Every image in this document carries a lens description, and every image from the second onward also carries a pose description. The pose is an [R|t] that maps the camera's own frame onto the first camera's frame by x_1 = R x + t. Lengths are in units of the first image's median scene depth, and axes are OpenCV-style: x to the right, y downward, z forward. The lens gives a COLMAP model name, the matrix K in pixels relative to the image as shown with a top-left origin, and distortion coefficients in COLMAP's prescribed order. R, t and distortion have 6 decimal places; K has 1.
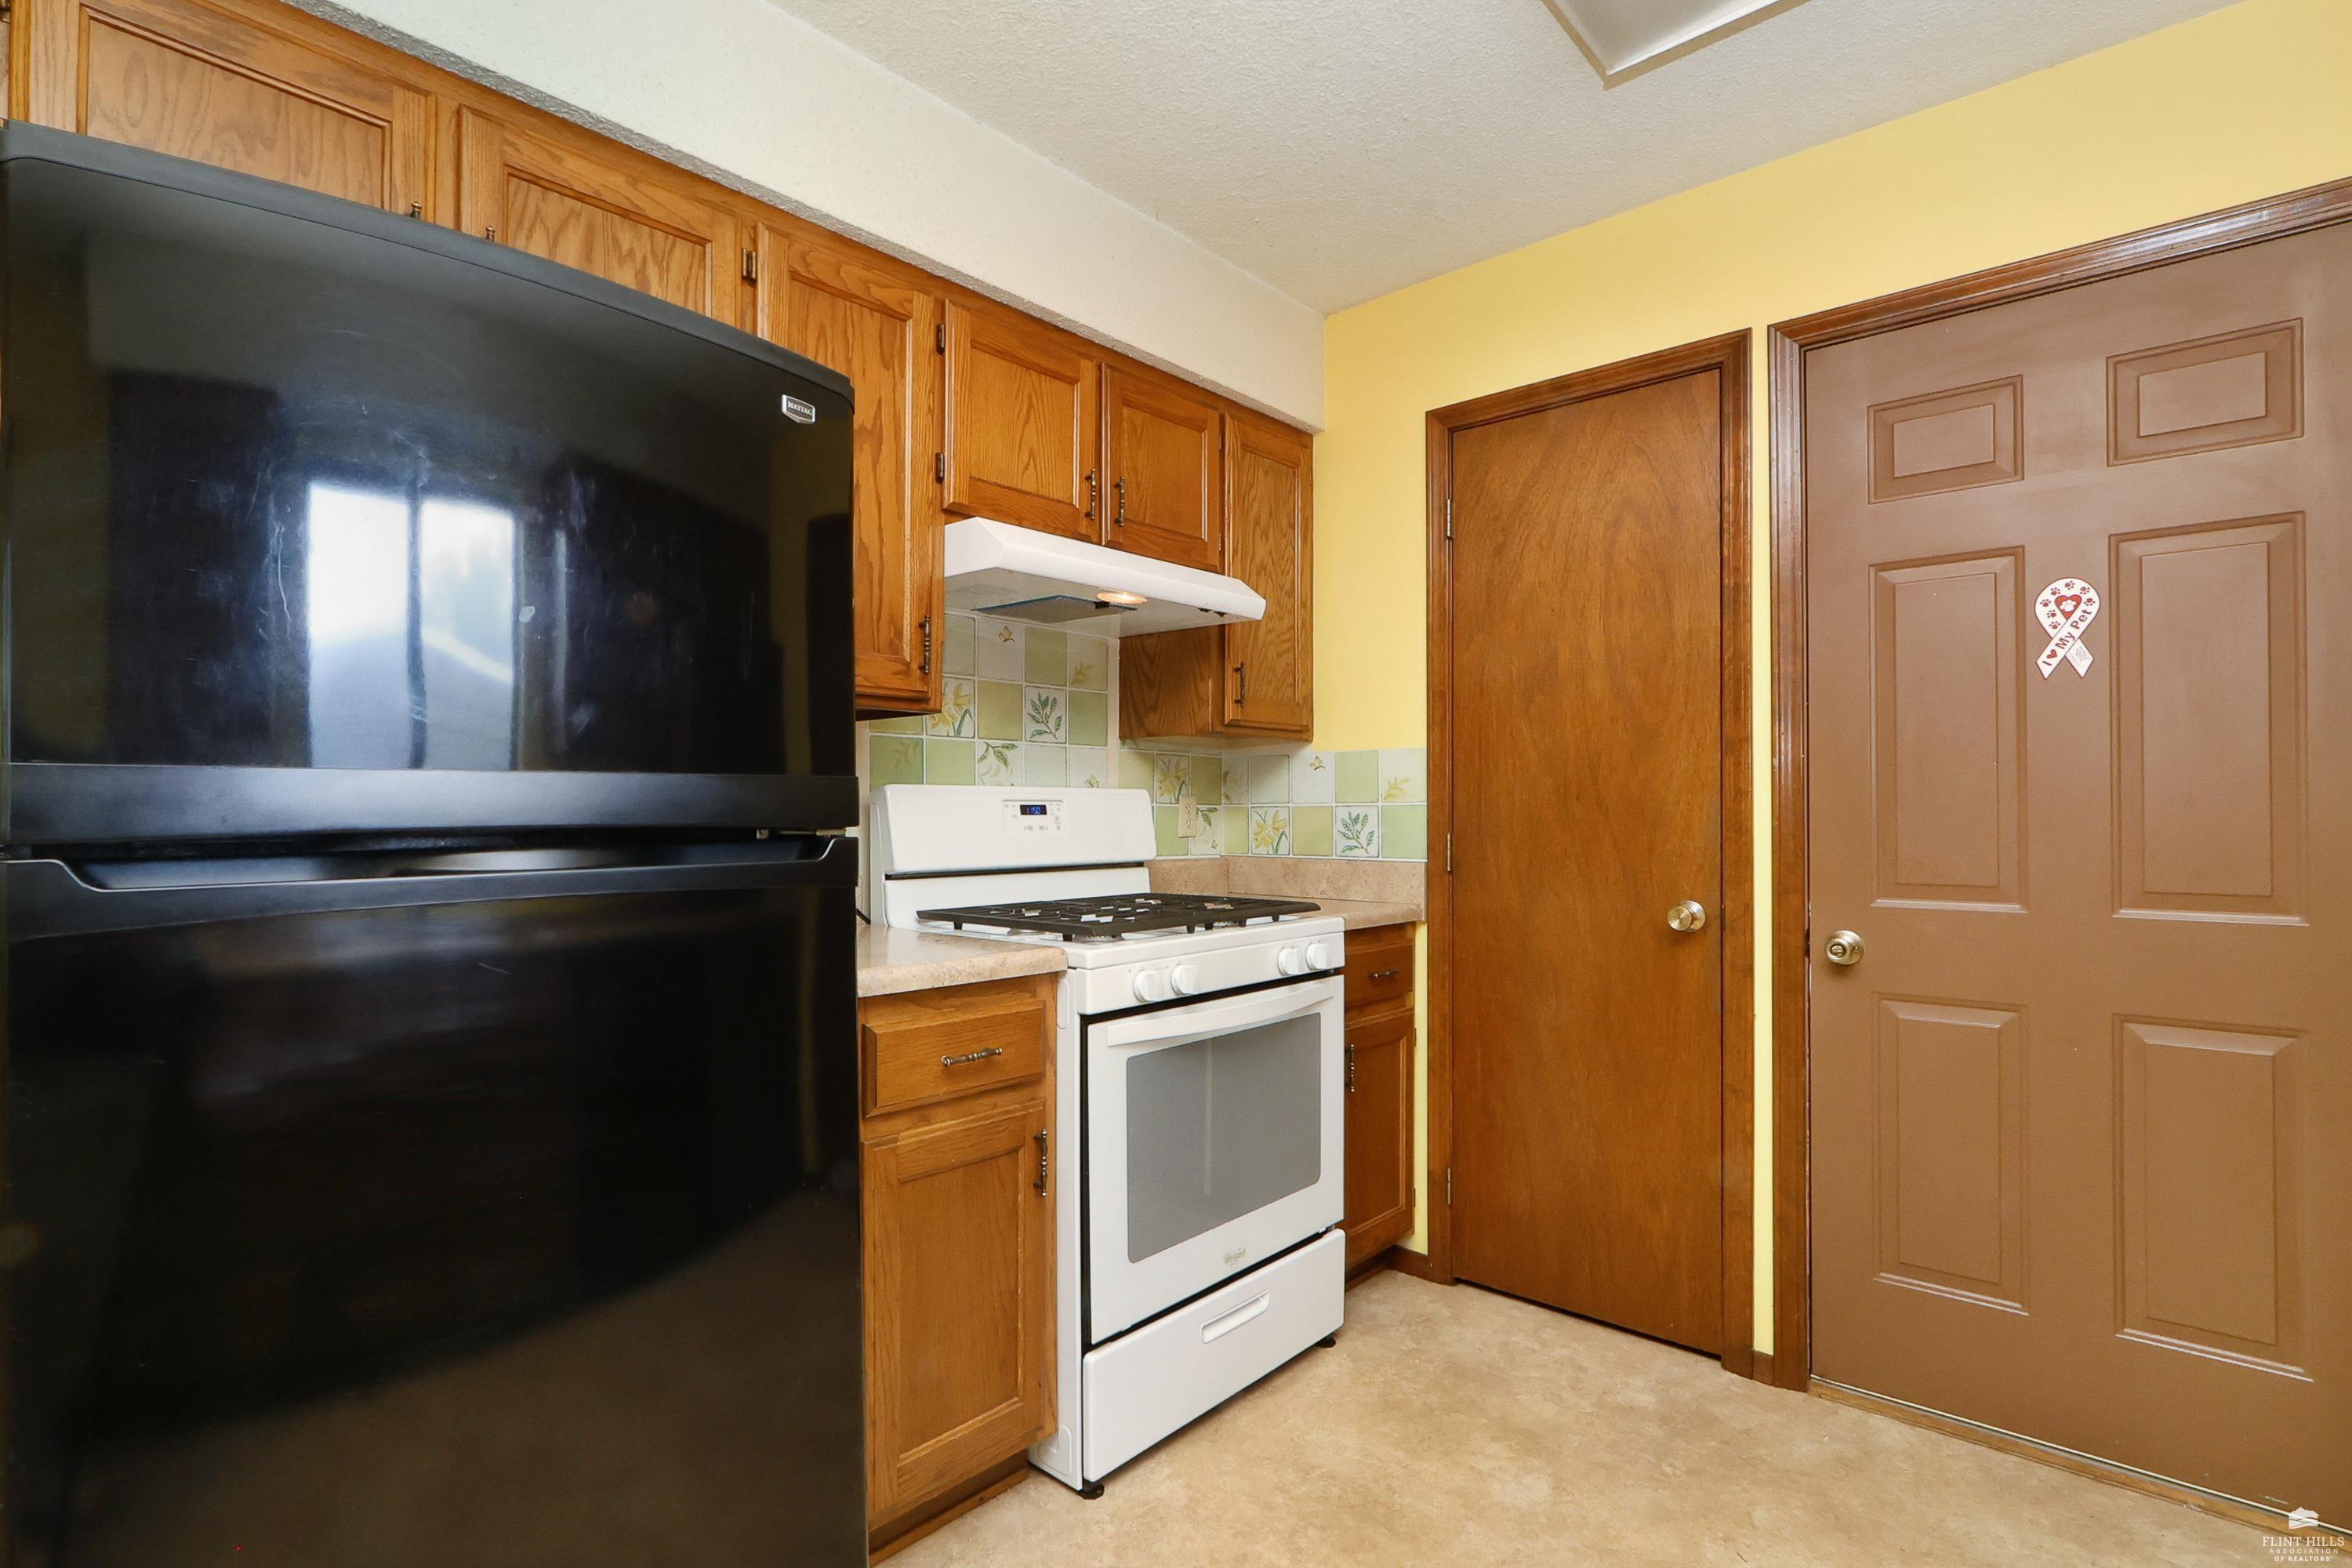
lens RADIAL K [[1118.5, 0, 1171.7], [0, 1118.5, 796.9], [0, 0, 1]] dist [-0.021229, 0.005322]
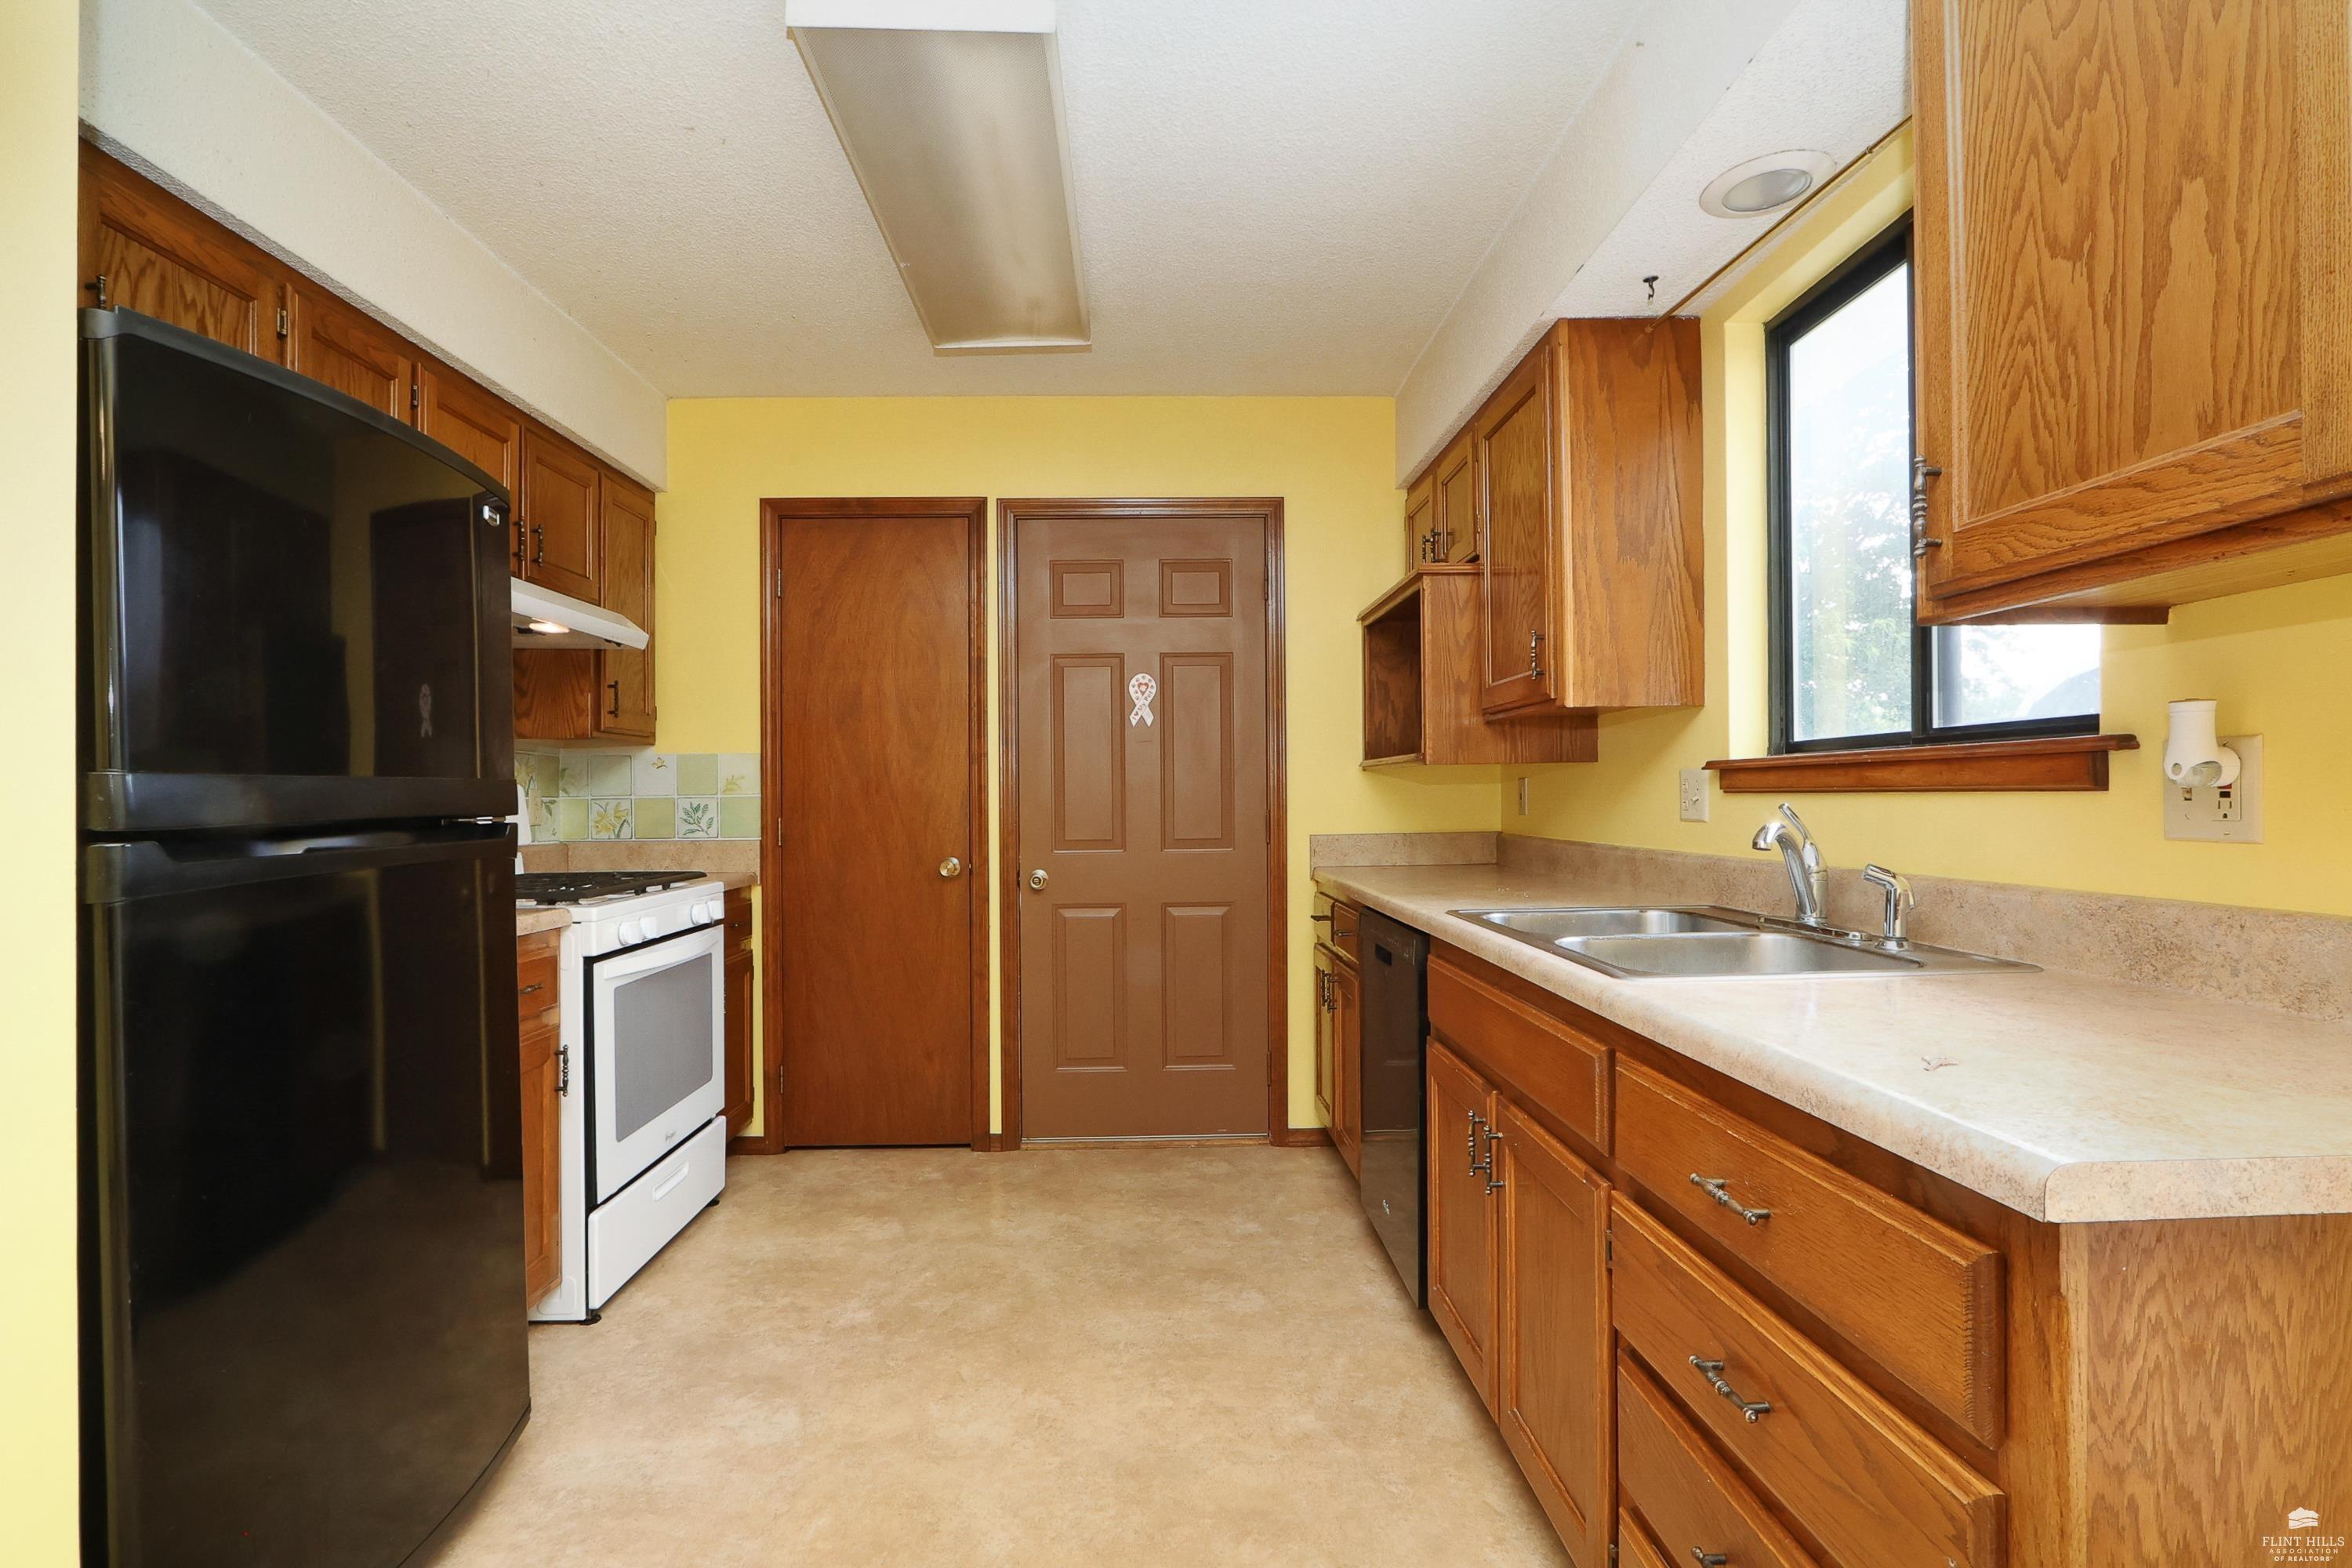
lens RADIAL K [[1118.5, 0, 1171.7], [0, 1118.5, 796.9], [0, 0, 1]] dist [-0.021229, 0.005322]
pose [[0.721872, -0.006000, 0.692000, -0.398139], [0.000138, 0.999964, 0.008526, -0.004206], [-0.692026, -0.006059, 0.721847, -0.345591]]
